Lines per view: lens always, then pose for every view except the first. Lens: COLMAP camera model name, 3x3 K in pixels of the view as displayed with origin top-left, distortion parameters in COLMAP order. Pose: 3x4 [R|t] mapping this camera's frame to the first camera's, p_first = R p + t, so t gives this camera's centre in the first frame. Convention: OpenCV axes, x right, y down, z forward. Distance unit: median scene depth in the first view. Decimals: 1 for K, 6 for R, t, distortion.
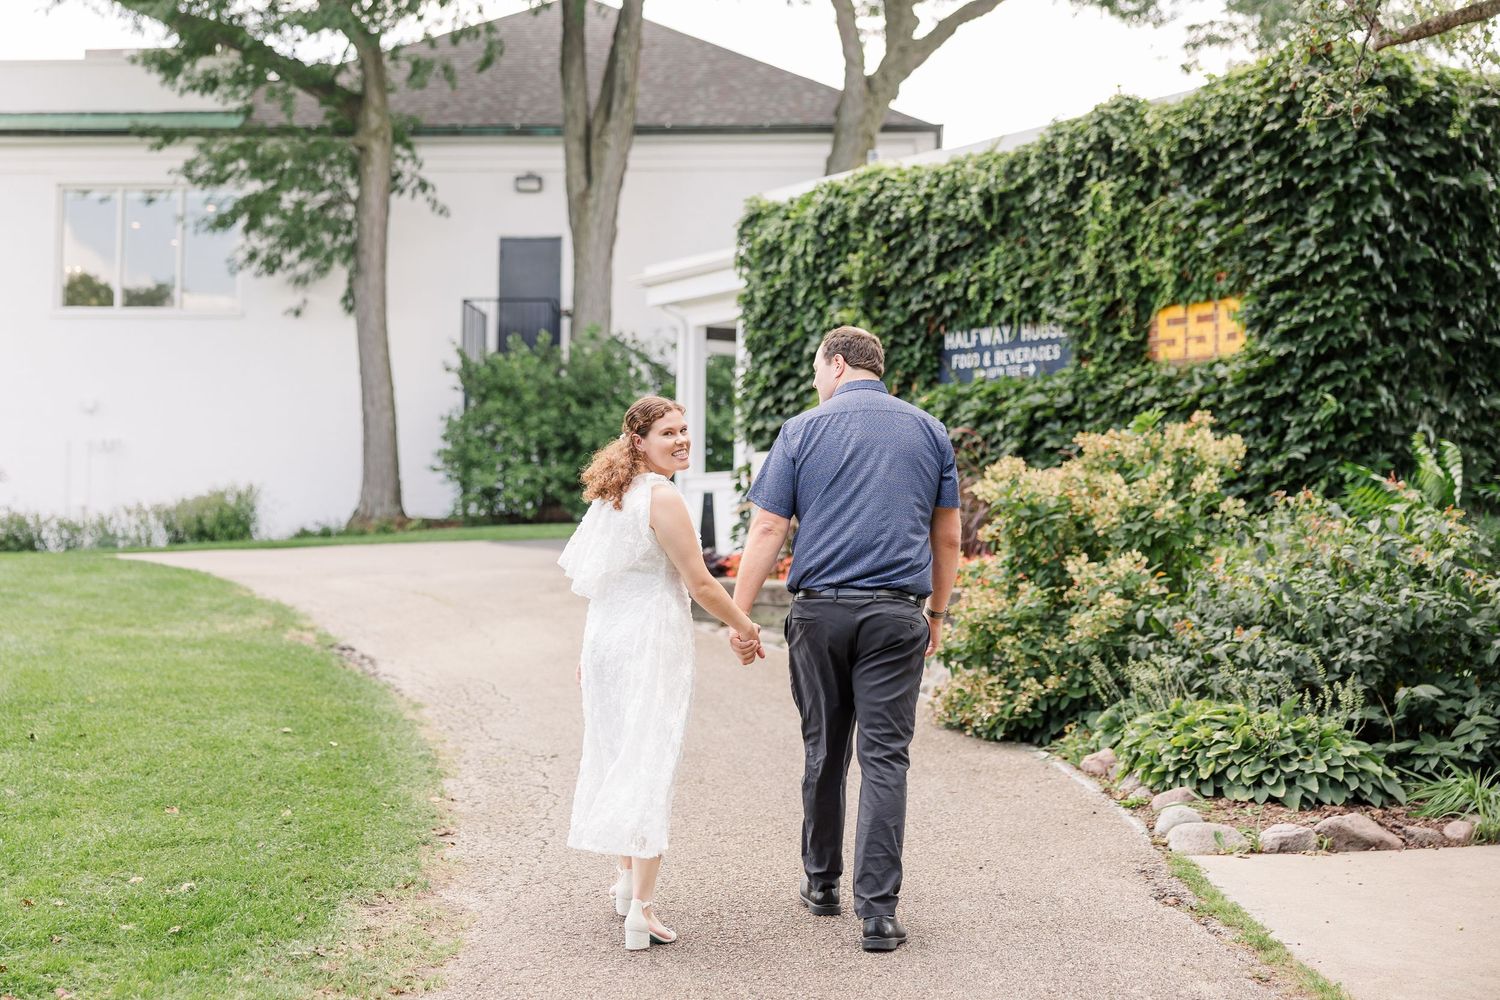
lens RADIAL K [[2516.6, 0, 659.5], [0, 2516.6, 440.3], [0, 0, 1]] dist [0.022431, -0.058553]
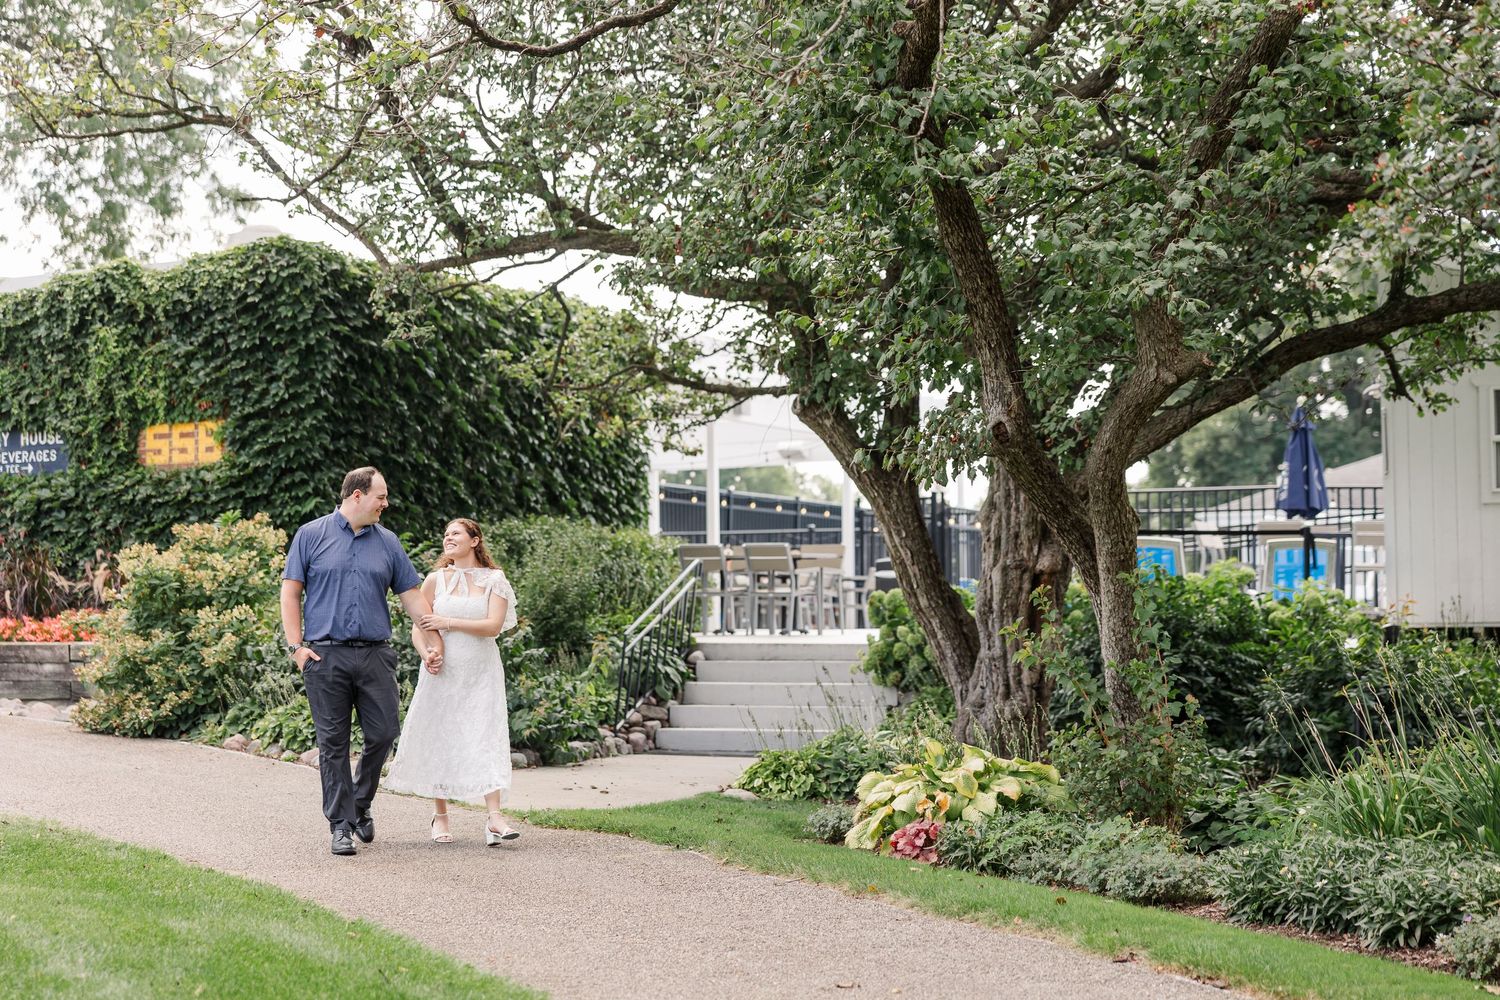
lens RADIAL K [[3085.3, 0, 742.6], [0, 3085.3, 410.7], [0, 0, 1]] dist [-0.003016, 0.256915]
pose [[0.853173, 0.023358, 0.521104, -0.378425], [-0.008485, 0.999486, -0.030908, -0.013373], [-0.521558, 0.021948, 0.852933, -0.535049]]
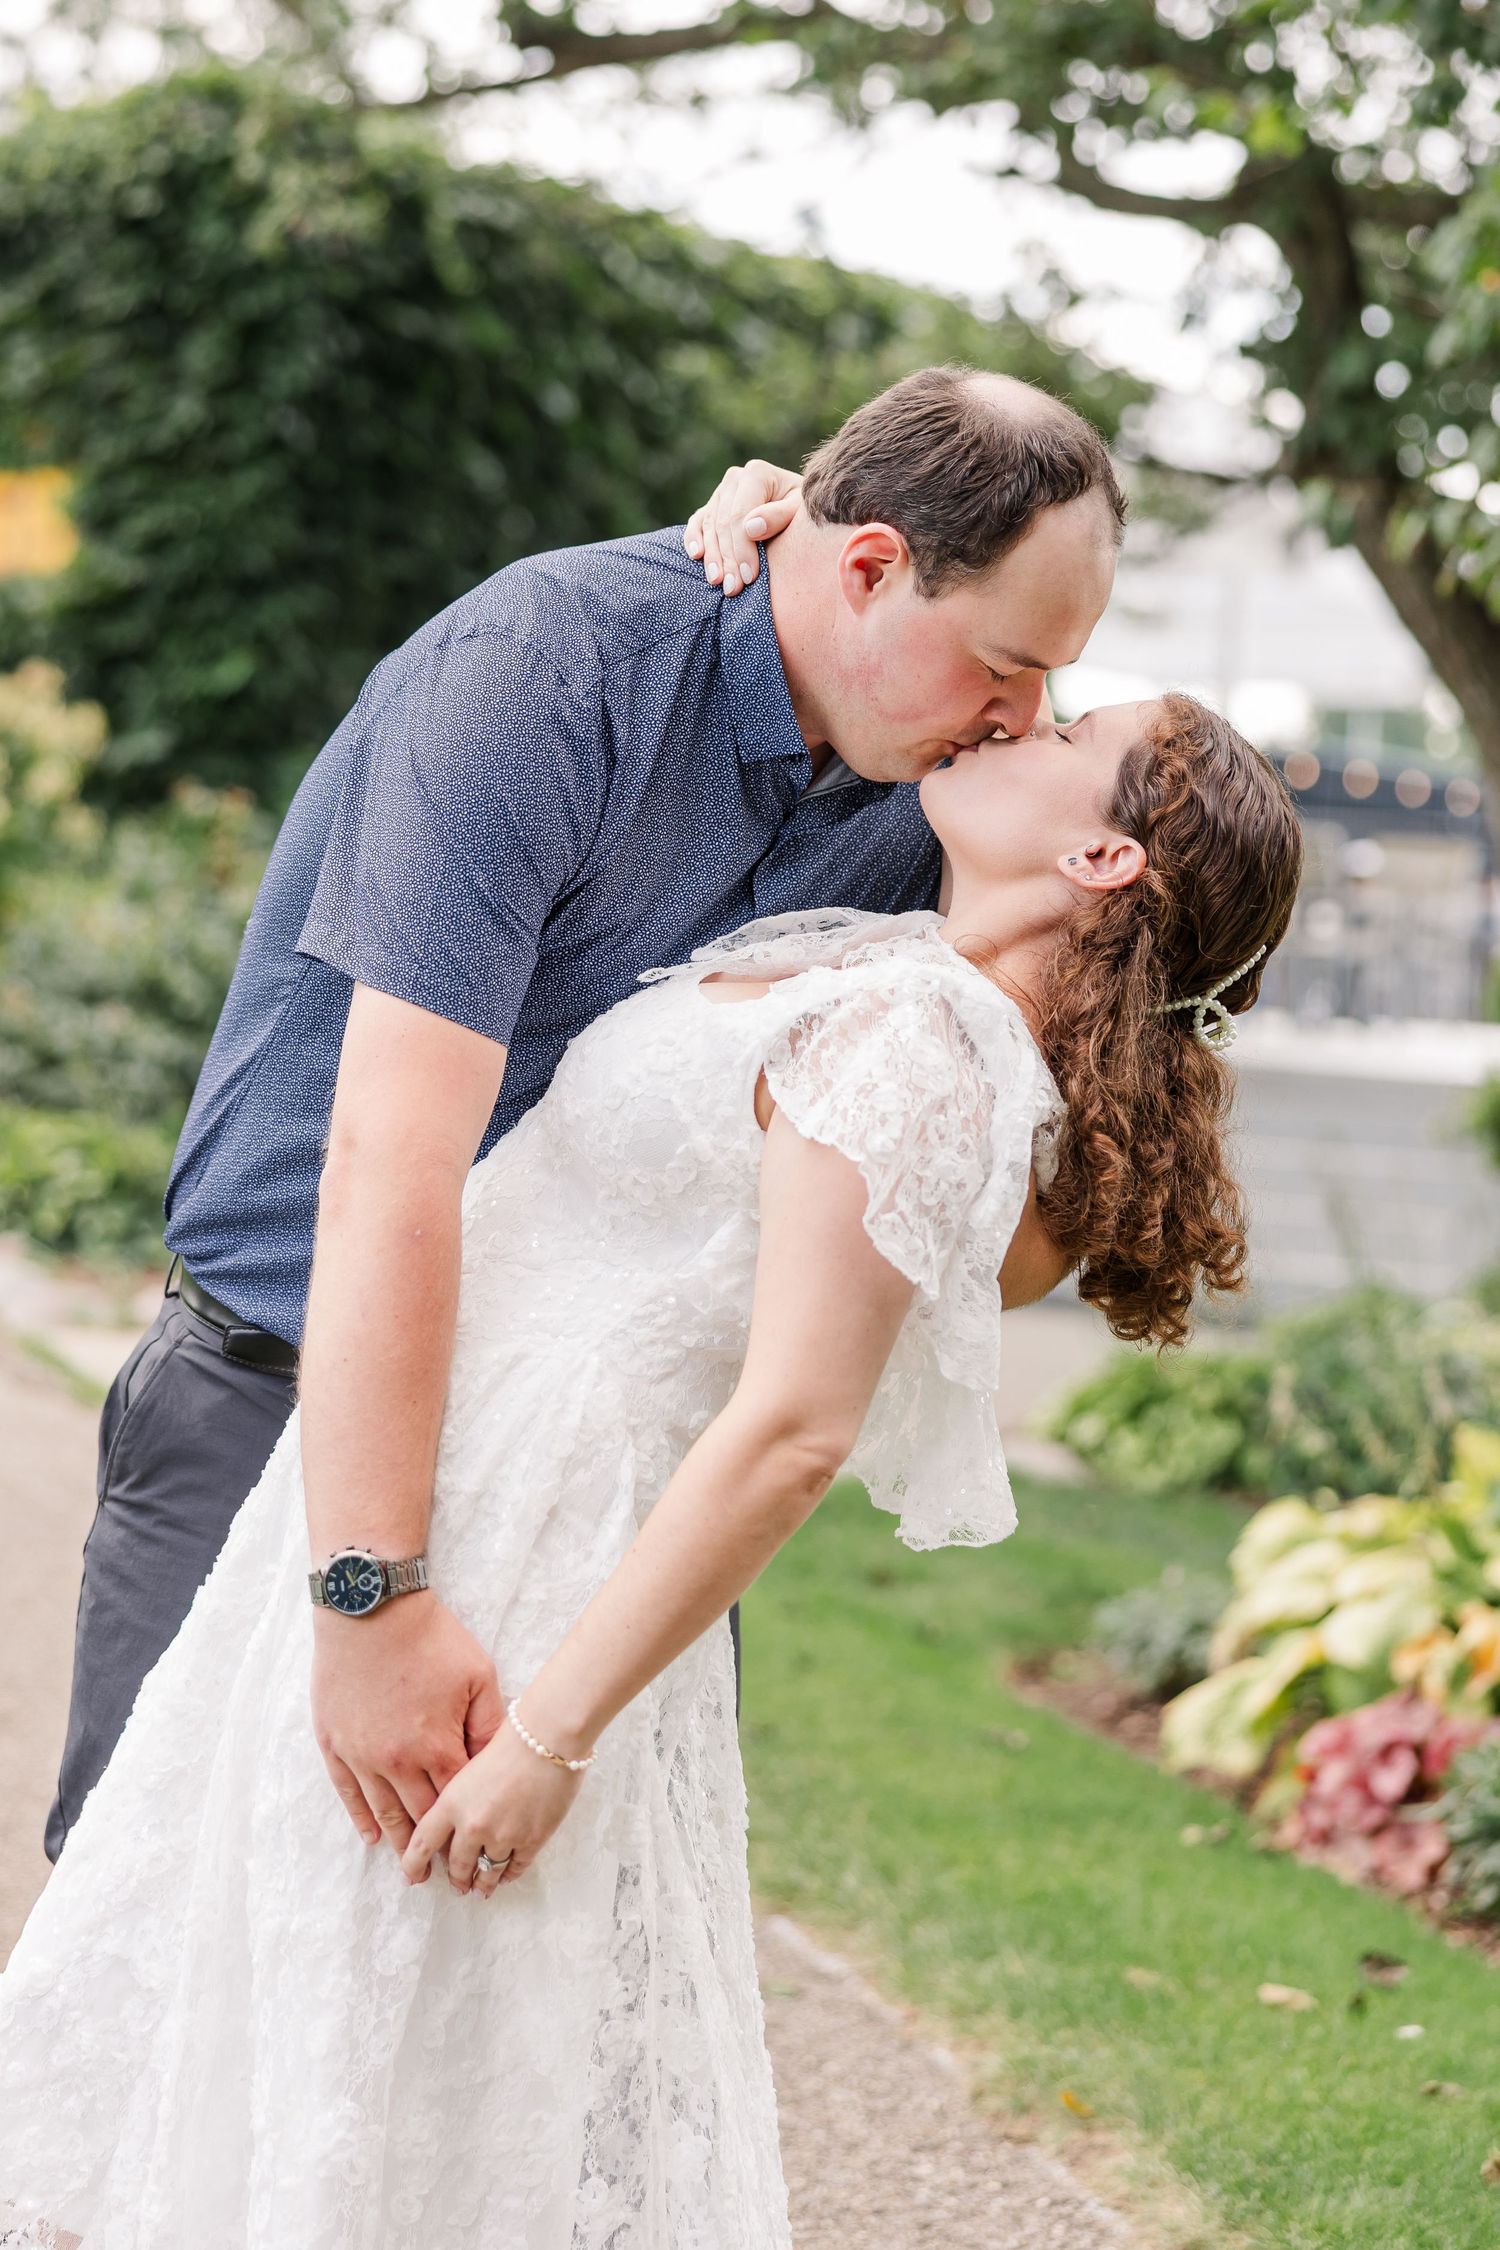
lens RADIAL K [[4849.6, 0, 750.0], [0, 4849.6, 1125.0], [0, 0, 1]] dist [-0.026023, -0.114721]
pose [[0.915837, 0.037951, 0.399752, -0.075976], [-0.073747, 0.994487, 0.074544, -0.000431], [-0.394719, -0.097751, 0.913587, -0.139139]]
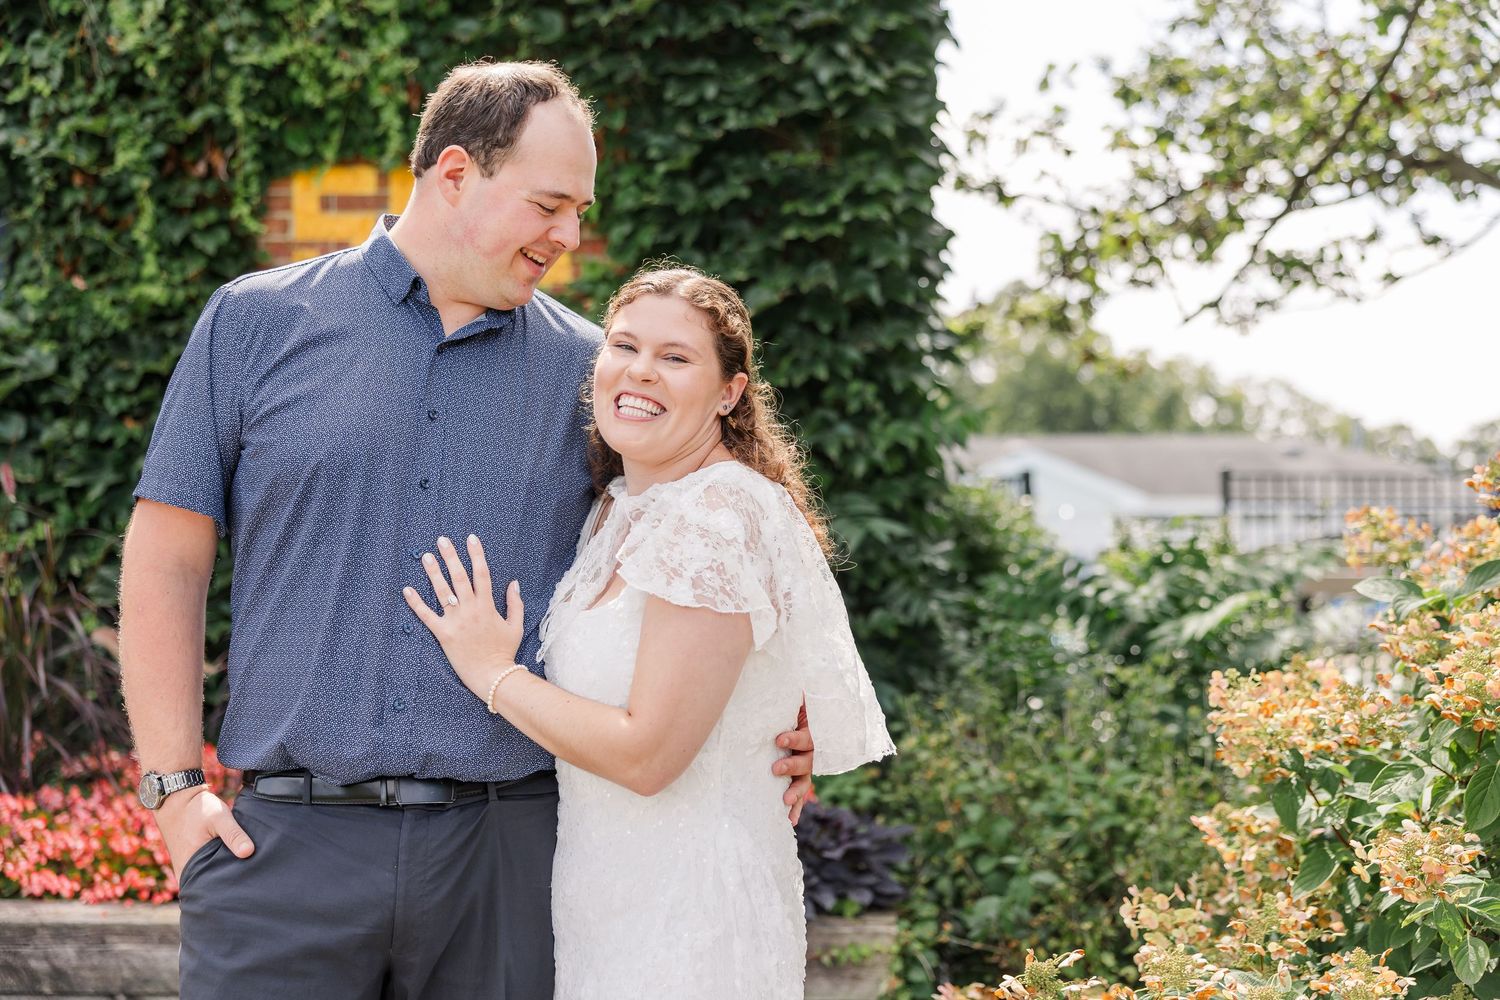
lens RADIAL K [[1922.3, 0, 787.9], [0, 1922.3, 484.2], [0, 0, 1]] dist [0.015257, -0.057631]
pose [[0.521769, 0.033934, 0.852412, -0.036821], [-0.030115, 0.999318, -0.021349, 0.006211], [-0.852555, -0.014531, 0.522435, 0.768605]]
